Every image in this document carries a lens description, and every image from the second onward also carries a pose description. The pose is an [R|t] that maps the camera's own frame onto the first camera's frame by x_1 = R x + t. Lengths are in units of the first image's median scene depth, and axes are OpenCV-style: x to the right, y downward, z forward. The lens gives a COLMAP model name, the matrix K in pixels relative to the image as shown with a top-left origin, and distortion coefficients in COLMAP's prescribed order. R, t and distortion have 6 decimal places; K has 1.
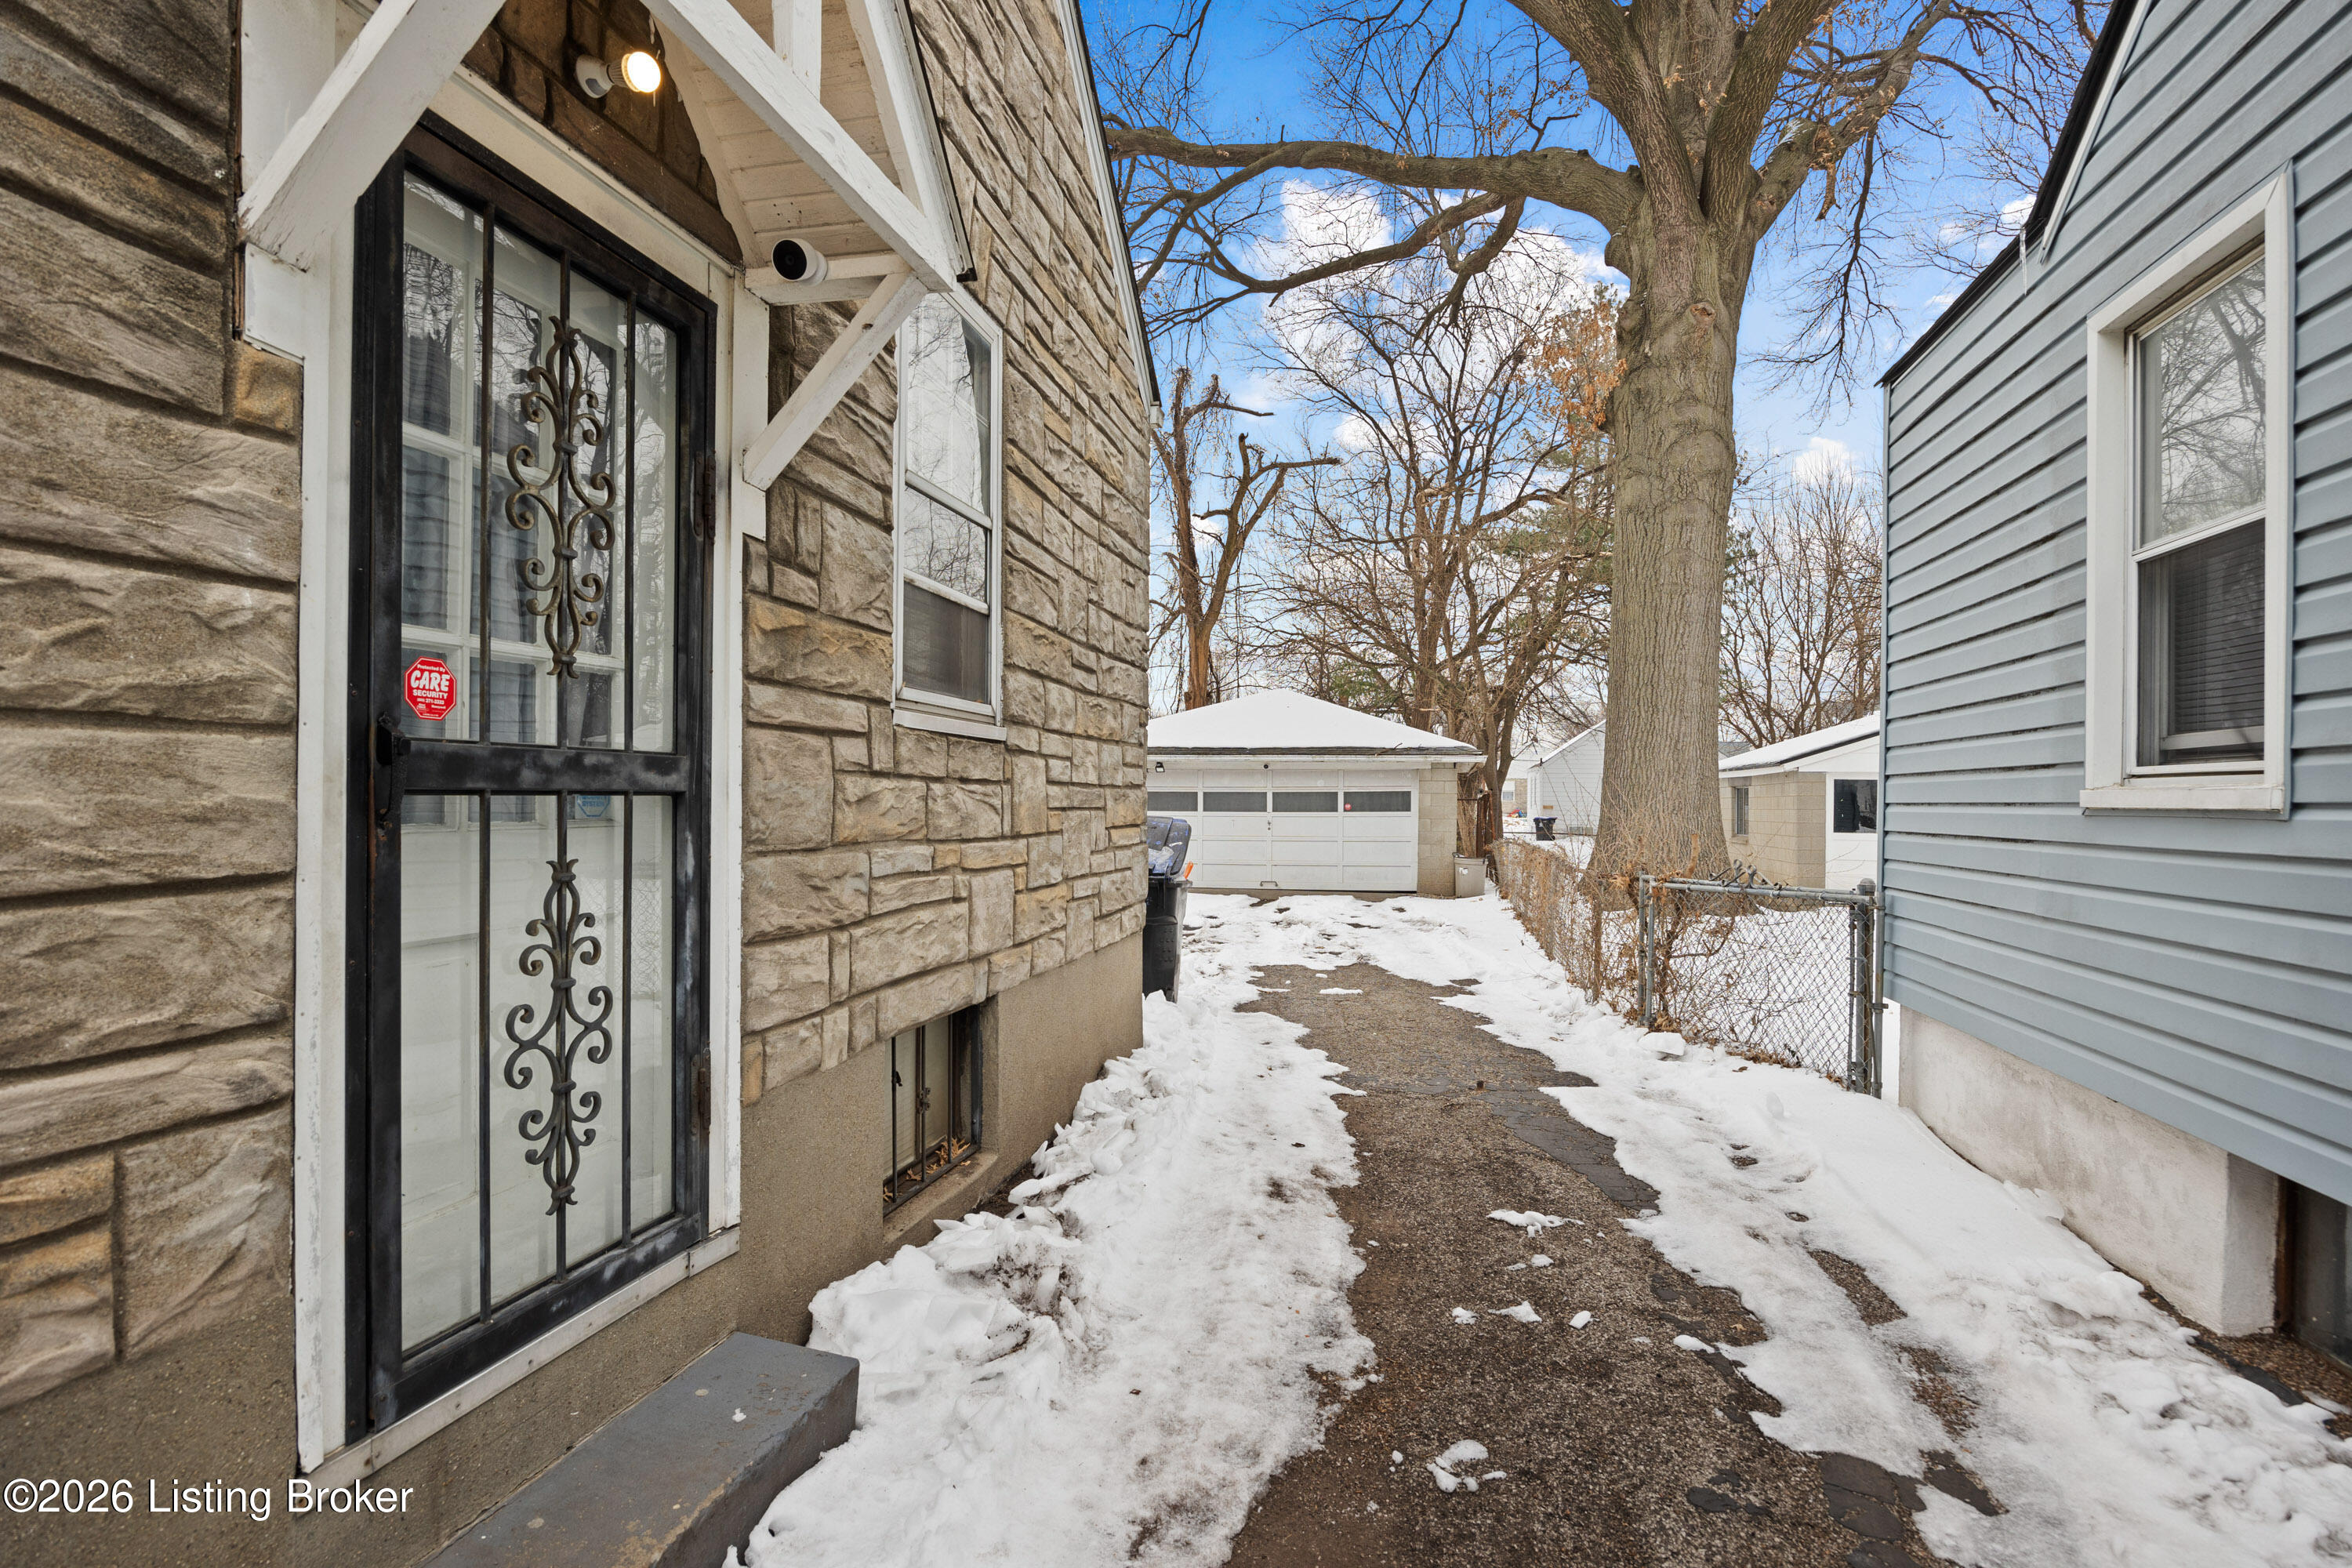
lens RADIAL K [[1154.9, 0, 1173.6], [0, 1154.9, 790.2], [0, 0, 1]] dist [0.002055, 0.000167]
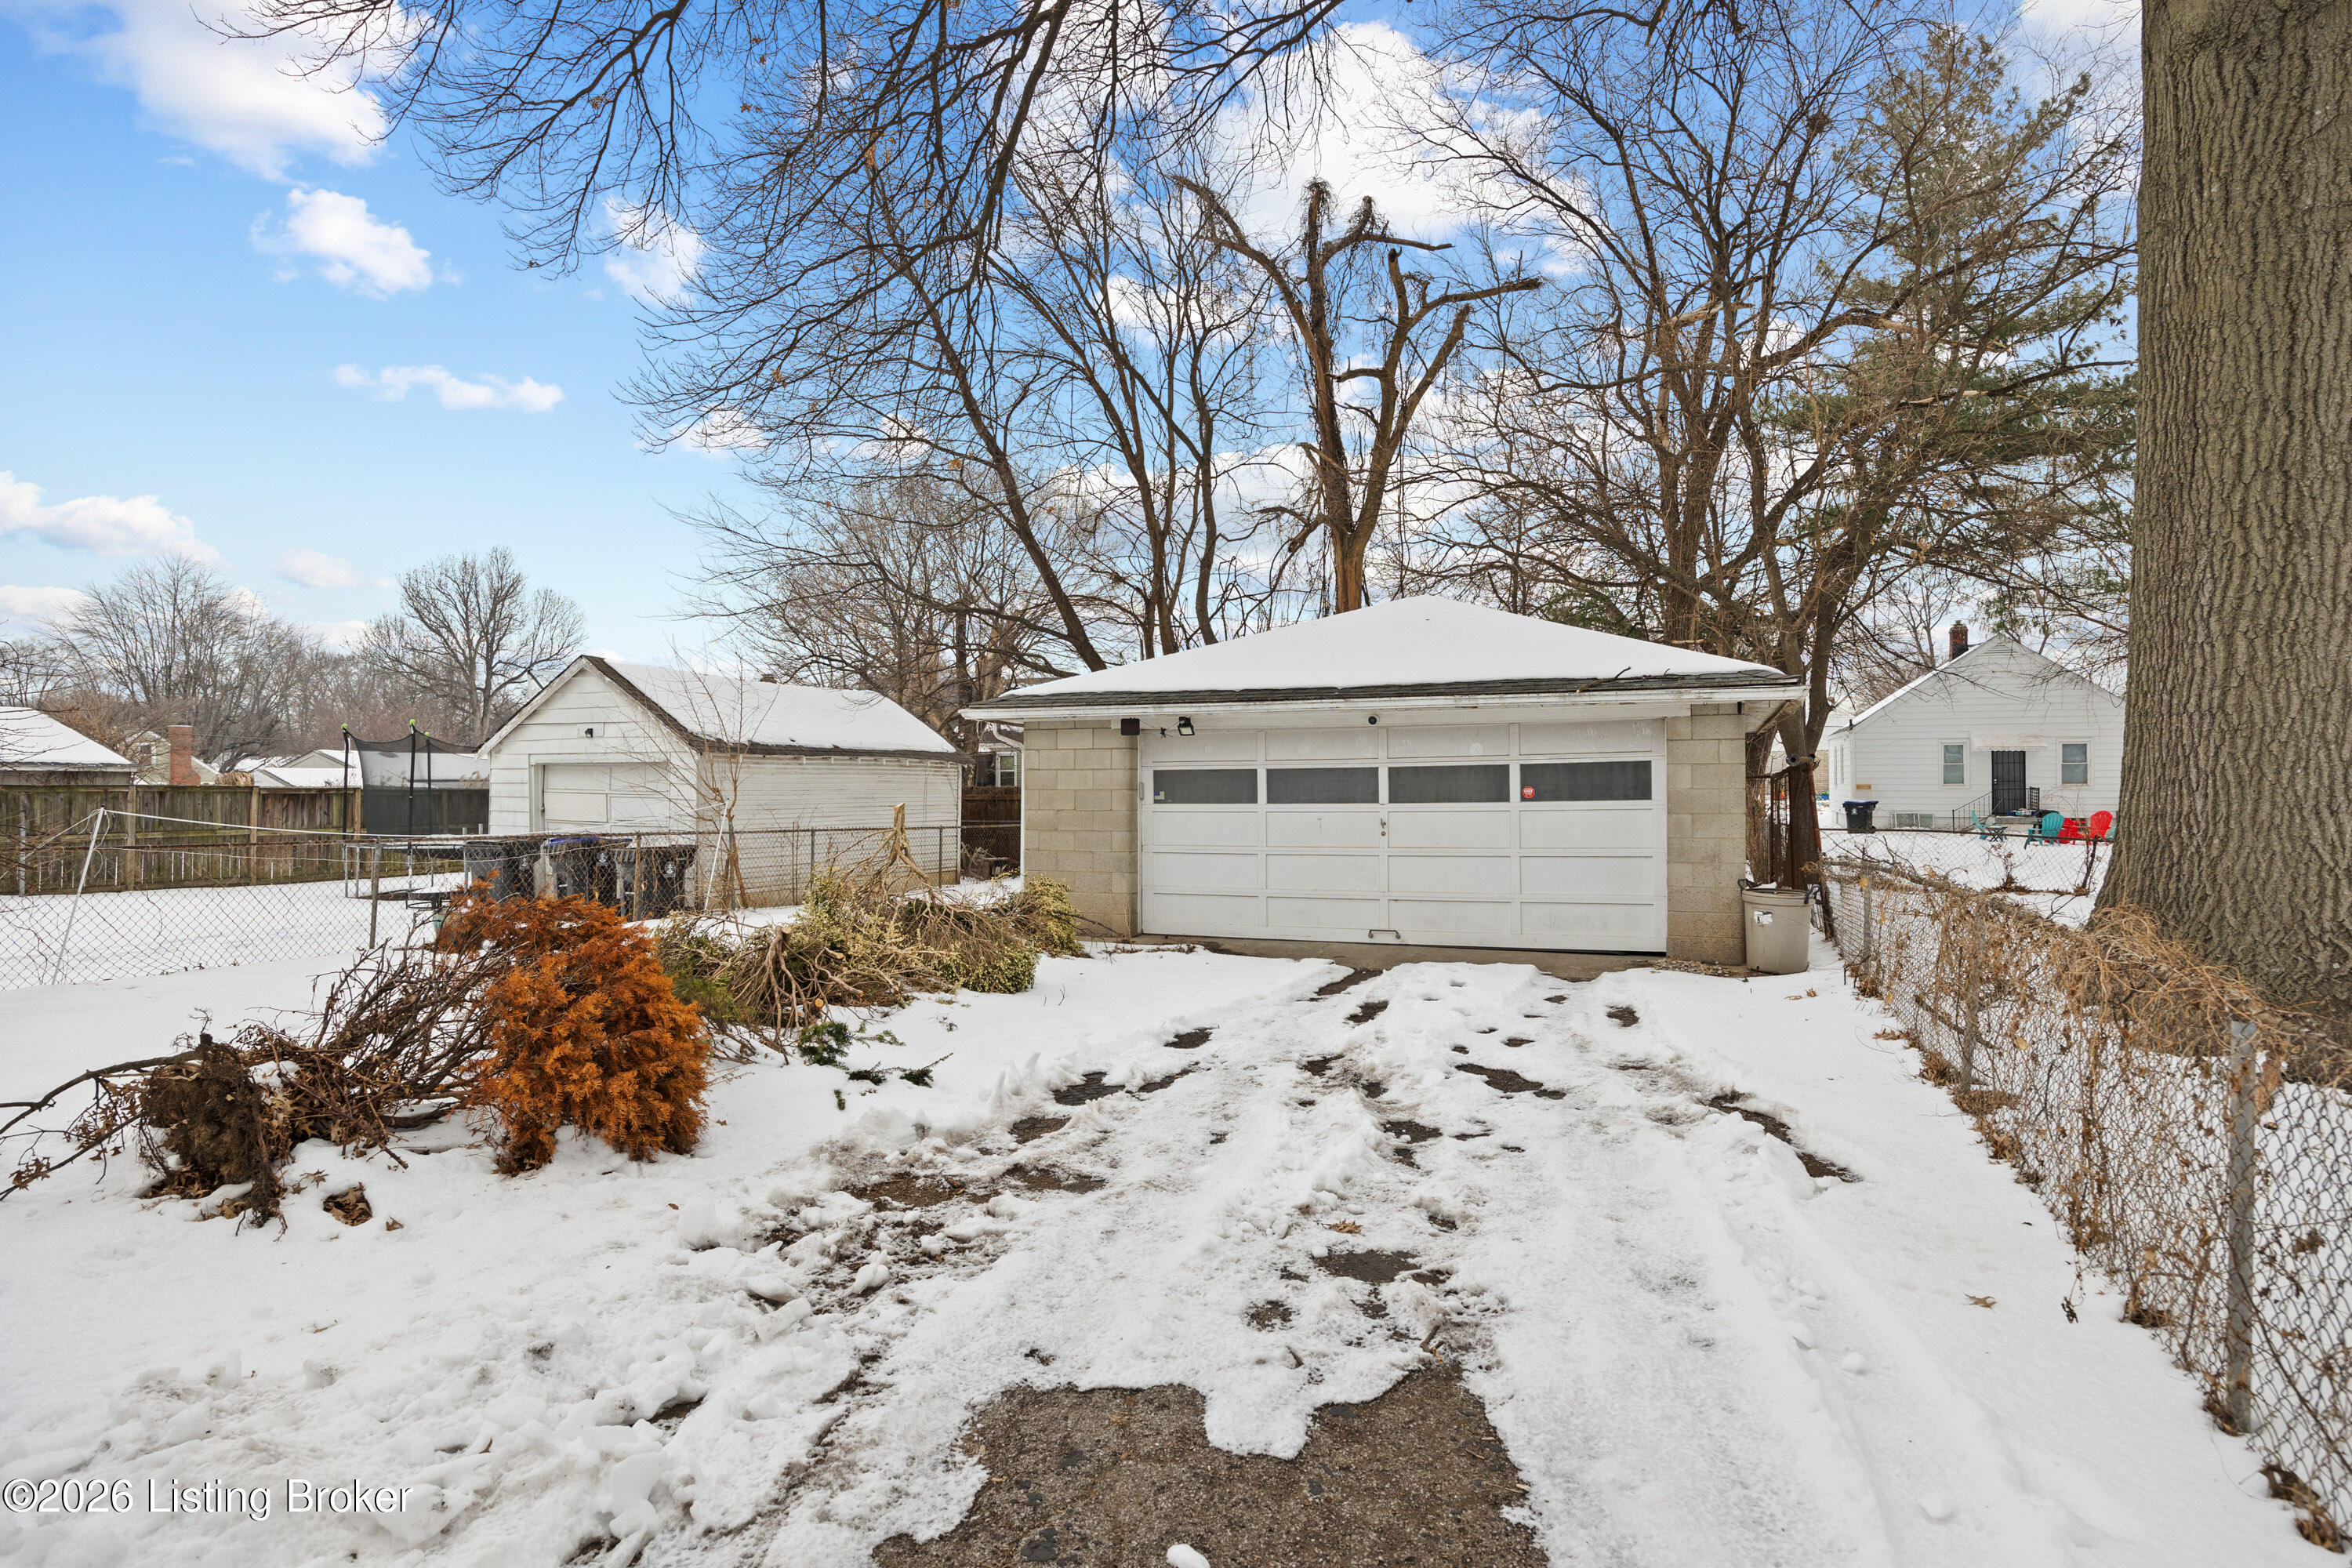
lens RADIAL K [[1260.9, 0, 1178.5], [0, 1260.9, 762.1], [0, 0, 1]] dist [-0.003446, 0.000057]
pose [[0.985878, -0.015964, -0.166703, 0.051005], [0.014350, 0.999838, -0.010882, 0.002568], [0.166850, 0.008336, 0.985947, 0.228898]]
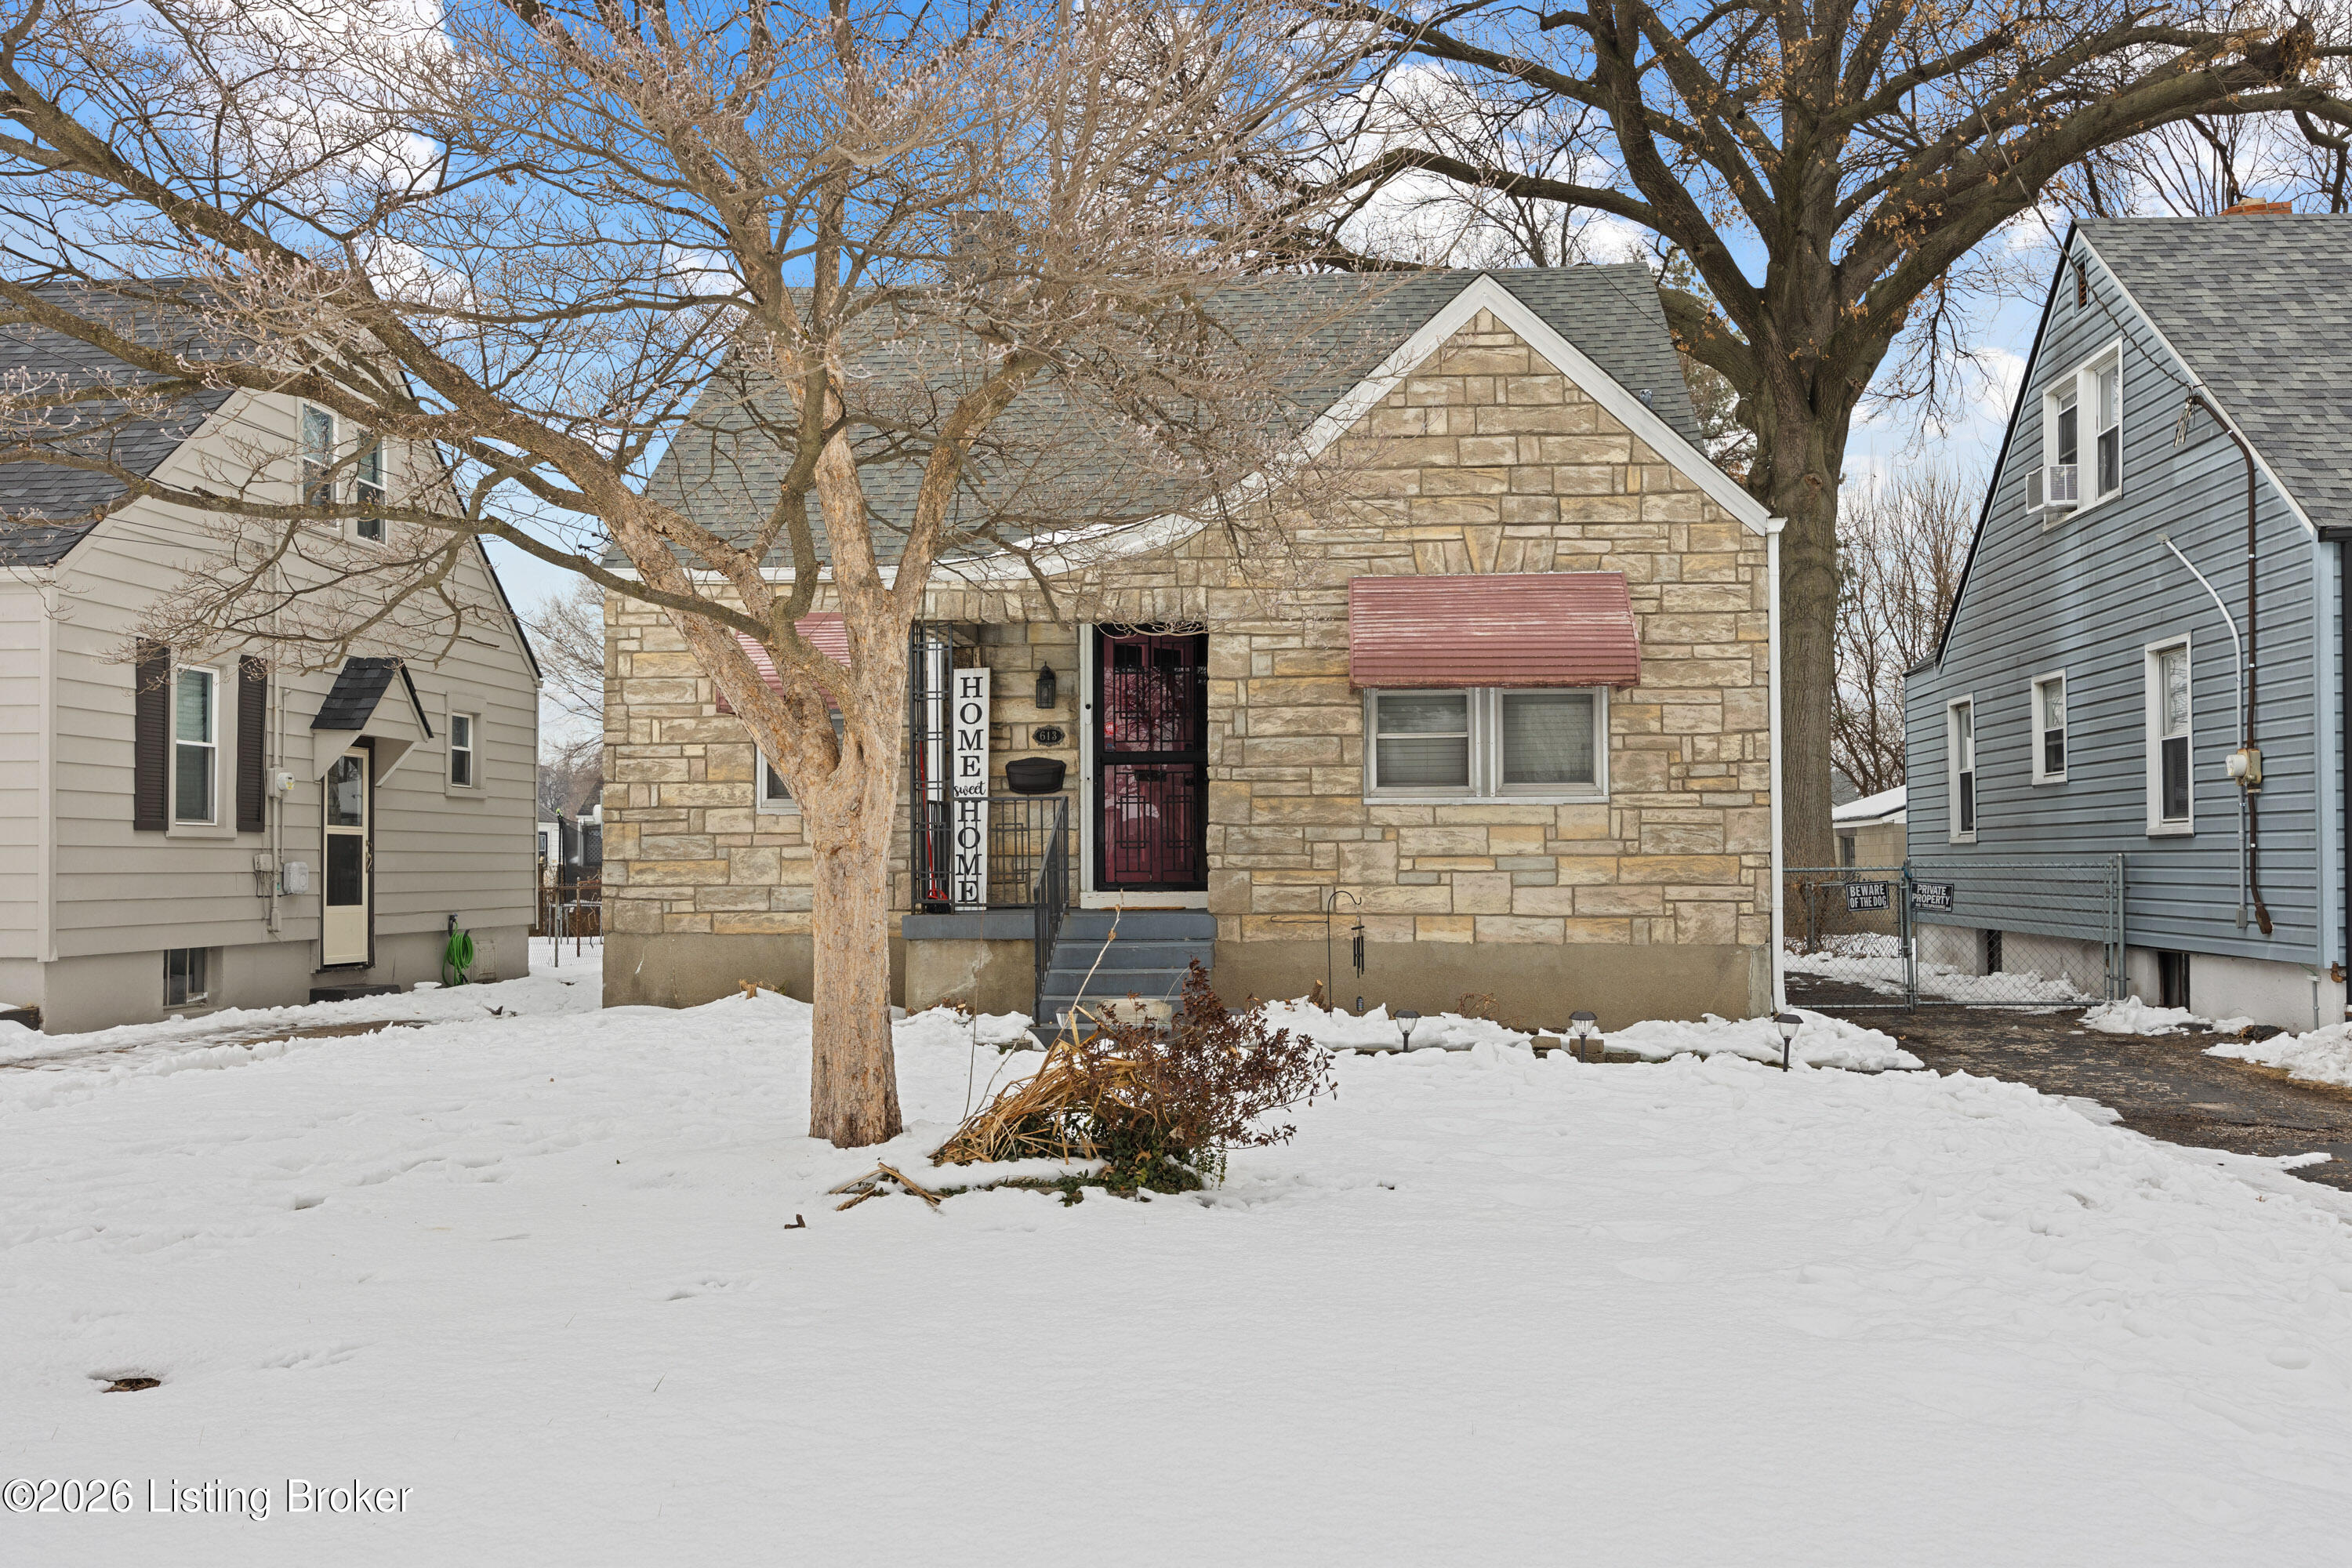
lens RADIAL K [[2025.2, 0, 1169.6], [0, 2025.2, 783.3], [0, 0, 1]] dist [-0.002727, 0.008085]
pose [[0.990370, -0.008003, 0.138214, -0.258703], [0.012374, 0.999449, -0.030791, -0.000733], [-0.137892, 0.032205, 0.989924, -0.510785]]
